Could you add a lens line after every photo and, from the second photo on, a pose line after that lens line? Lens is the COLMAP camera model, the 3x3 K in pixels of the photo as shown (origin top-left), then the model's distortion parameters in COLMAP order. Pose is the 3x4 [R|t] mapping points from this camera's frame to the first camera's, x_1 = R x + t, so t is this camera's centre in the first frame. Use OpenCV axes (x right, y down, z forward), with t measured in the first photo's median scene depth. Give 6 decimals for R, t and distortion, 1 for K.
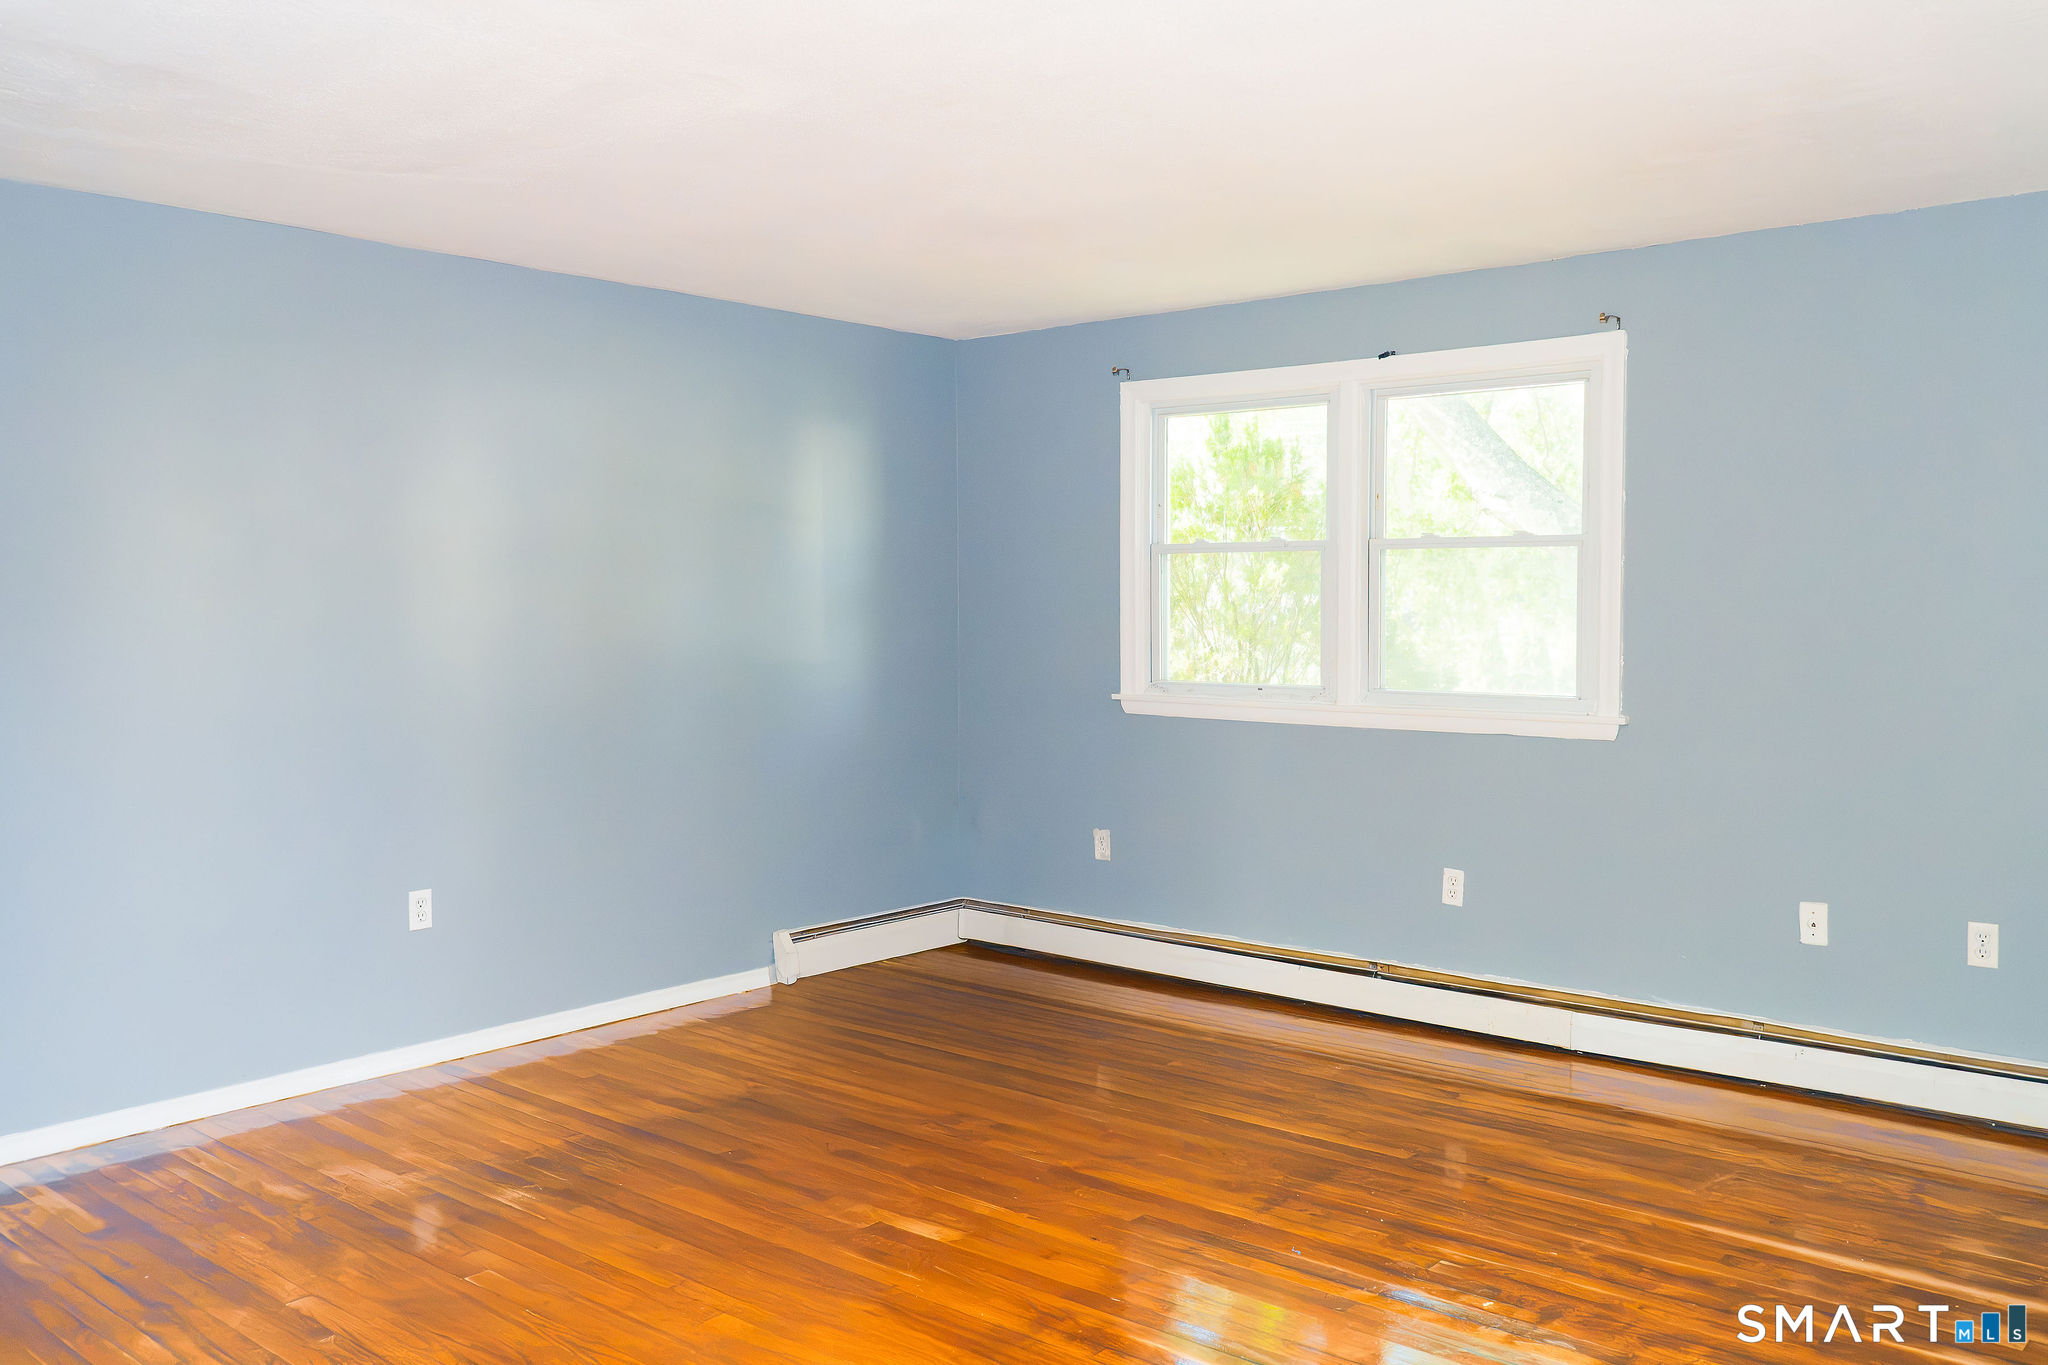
lens RADIAL K [[1660.4, 0, 1024.0], [0, 1660.4, 682.5], [0, 0, 1]] dist [-0.000756, -0.002517]
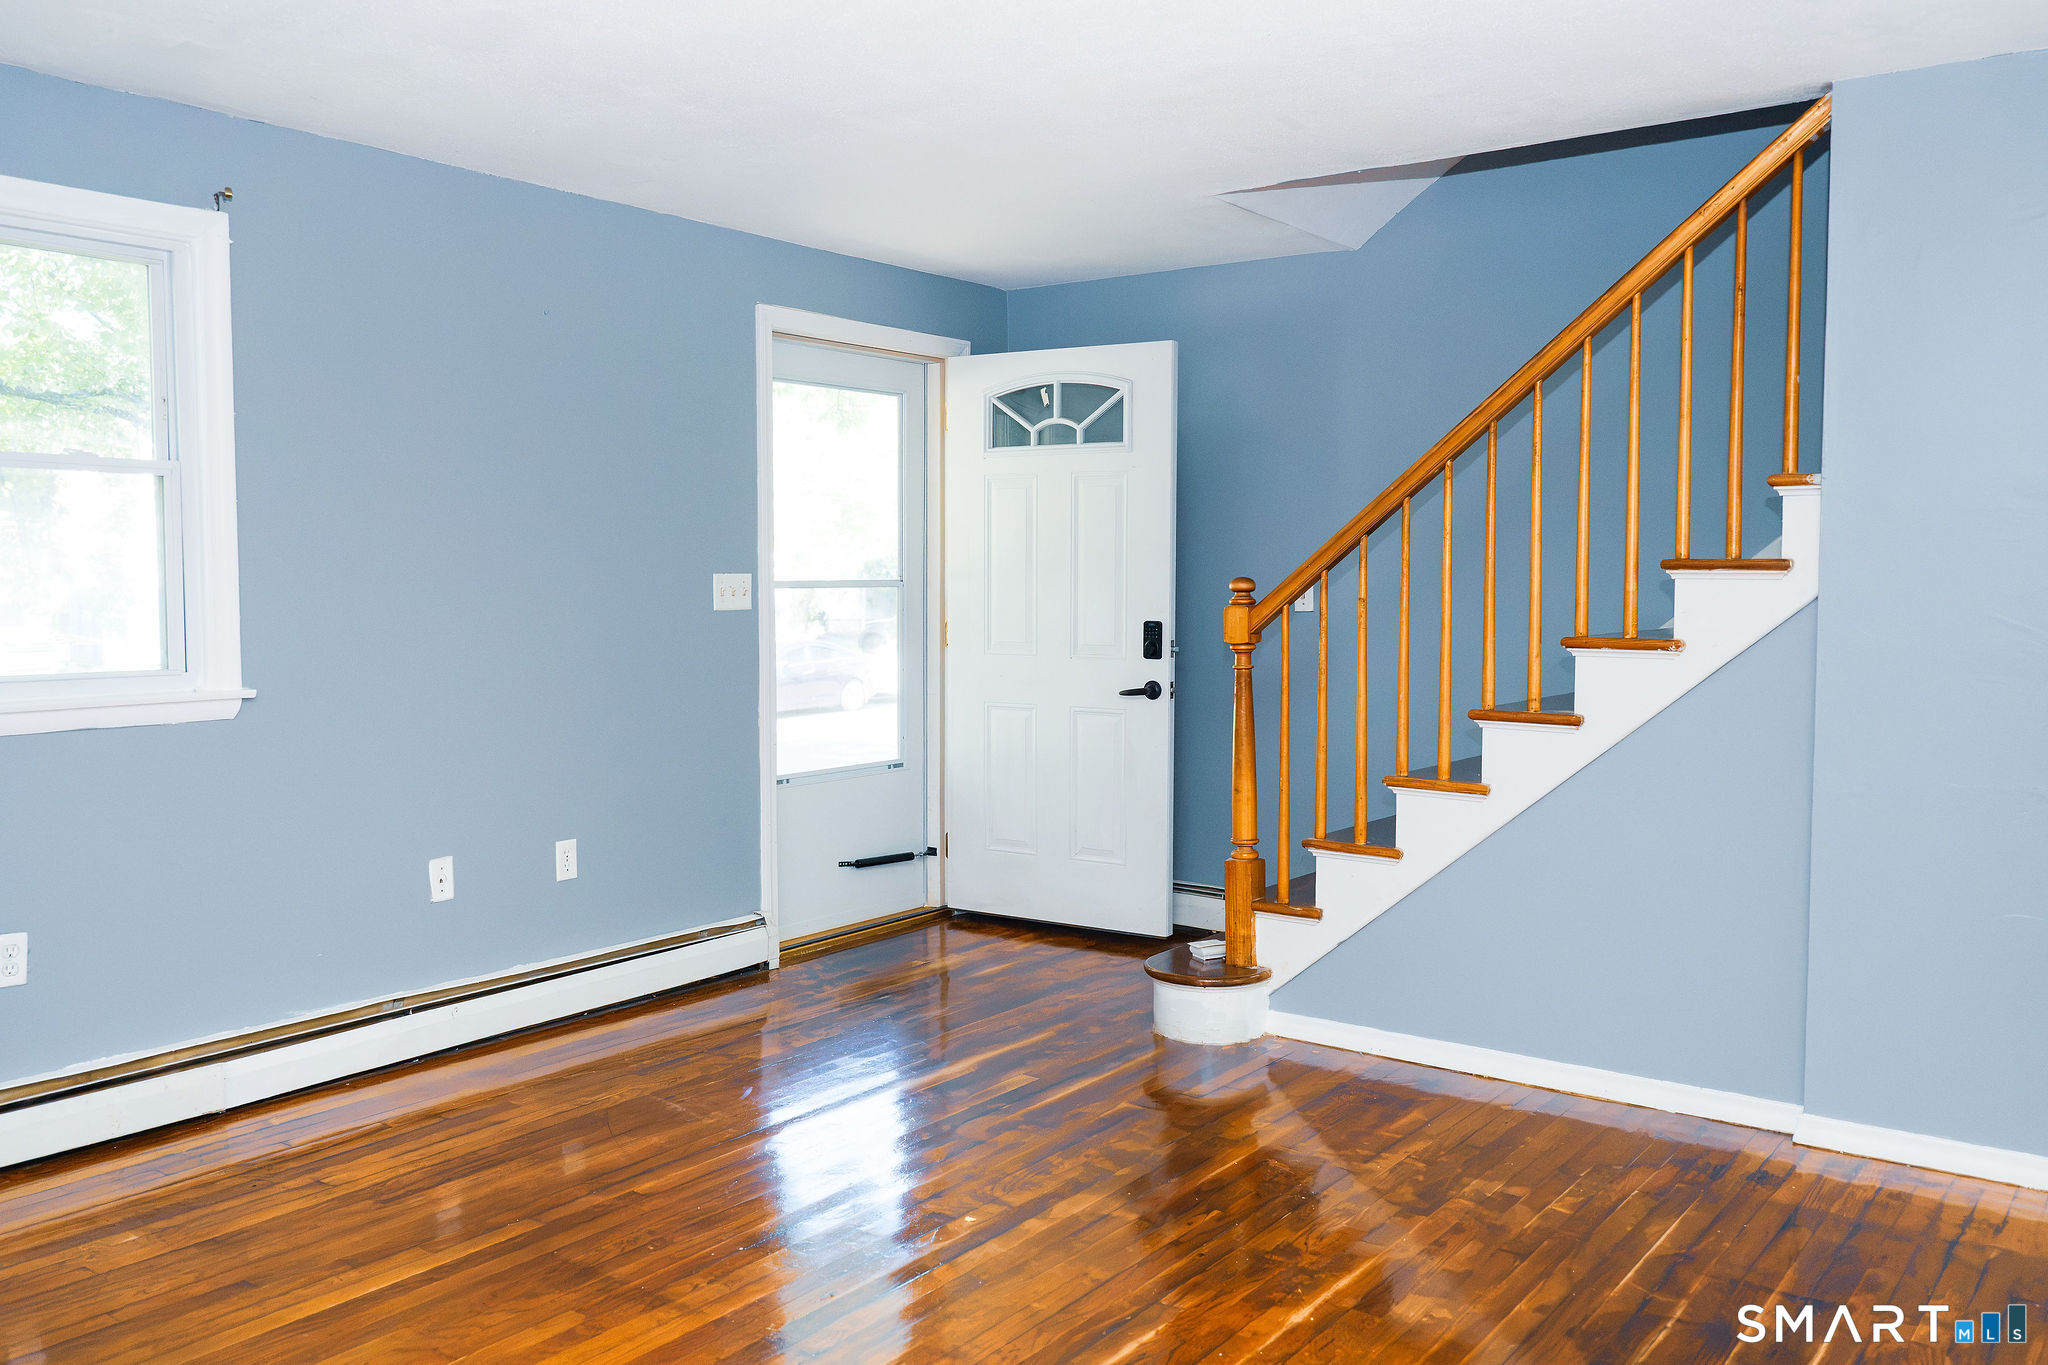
lens RADIAL K [[1660.4, 0, 1024.0], [0, 1660.4, 682.5], [0, 0, 1]] dist [-0.000756, -0.002517]
pose [[-0.067465, -0.064465, 0.995637, -0.525484], [0.046653, 0.996615, 0.067690, -0.021775], [-0.996630, 0.051016, -0.064229, 0.722360]]
